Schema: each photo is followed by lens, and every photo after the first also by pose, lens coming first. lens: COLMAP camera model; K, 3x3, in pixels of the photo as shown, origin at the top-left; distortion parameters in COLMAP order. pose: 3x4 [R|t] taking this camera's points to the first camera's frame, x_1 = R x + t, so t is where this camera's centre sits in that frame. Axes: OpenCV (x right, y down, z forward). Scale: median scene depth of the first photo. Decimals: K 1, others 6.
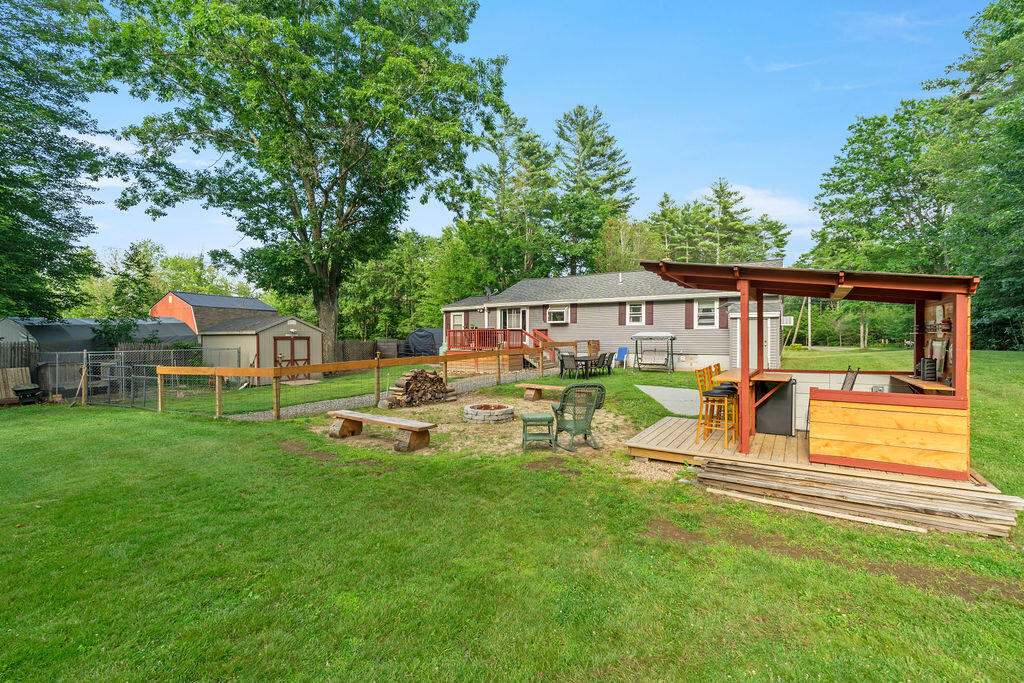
lens RADIAL K [[454.4, 0, 512.0], [0, 454.4, 341.5], [0, 0, 1]] dist [-0.002813, -0.000361]
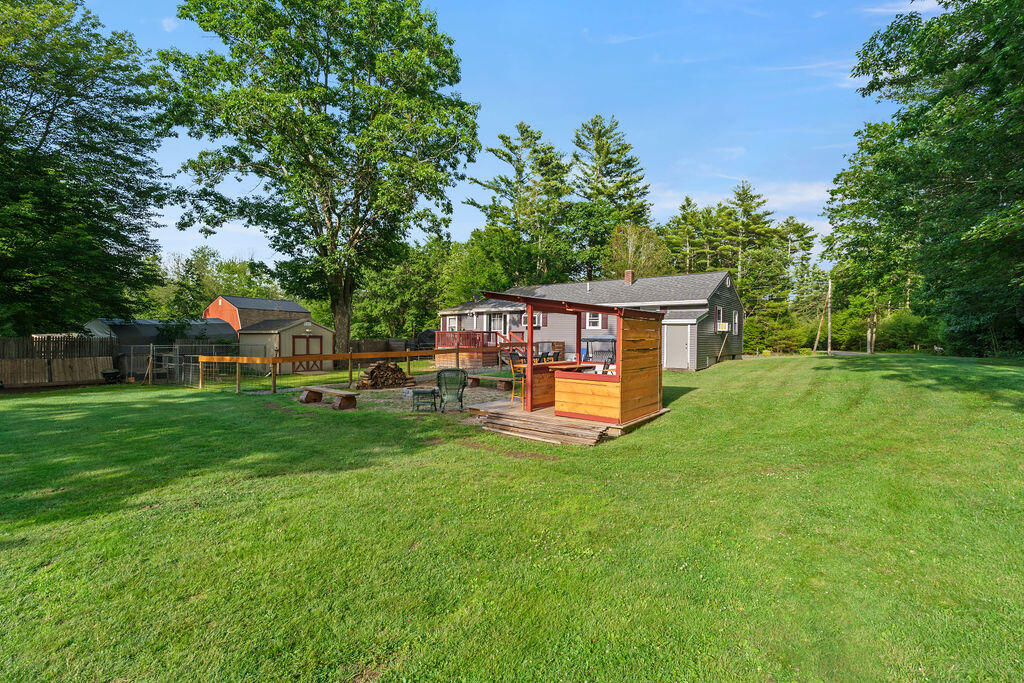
lens RADIAL K [[464.8, 0, 512.0], [0, 464.8, 341.5], [0, 0, 1]] dist [-0.001458, -0.000136]
pose [[0.995321, 0.012777, -0.095779, 0.148966], [-0.013026, 0.999913, -0.001973, 0.000484], [0.095745, 0.003211, 0.995401, -0.157323]]
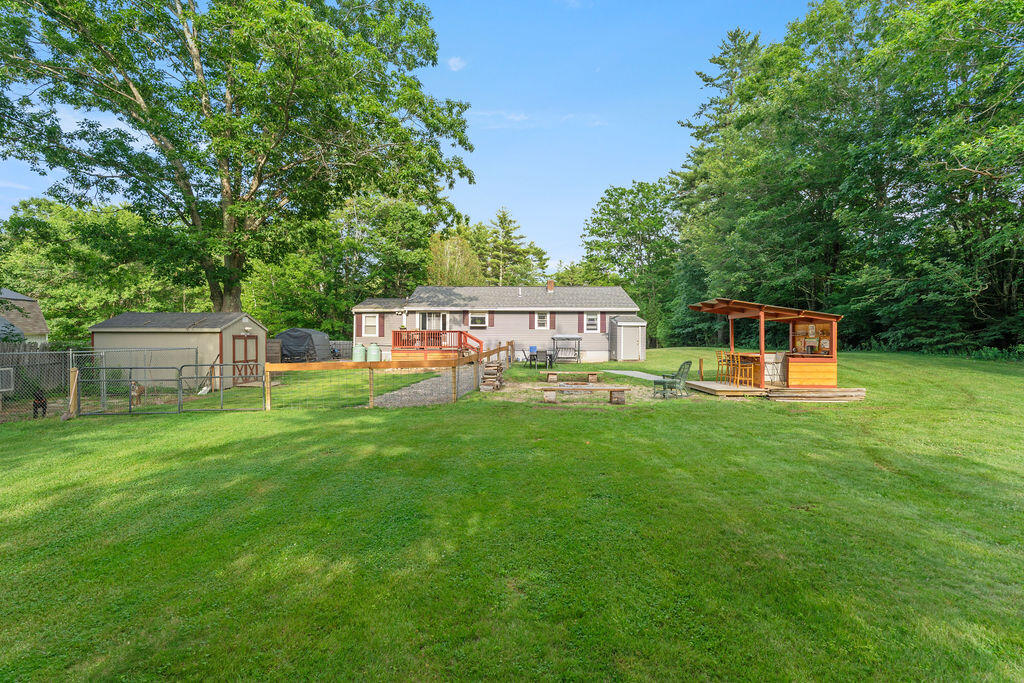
lens RADIAL K [[454.4, 0, 512.0], [0, 454.4, 341.5], [0, 0, 1]] dist [-0.002813, -0.000361]
pose [[0.844081, 0.002825, 0.536208, -0.422067], [0.000922, 0.999977, -0.006719, 0.007092], [-0.536215, 0.006165, 0.844059, -0.055295]]
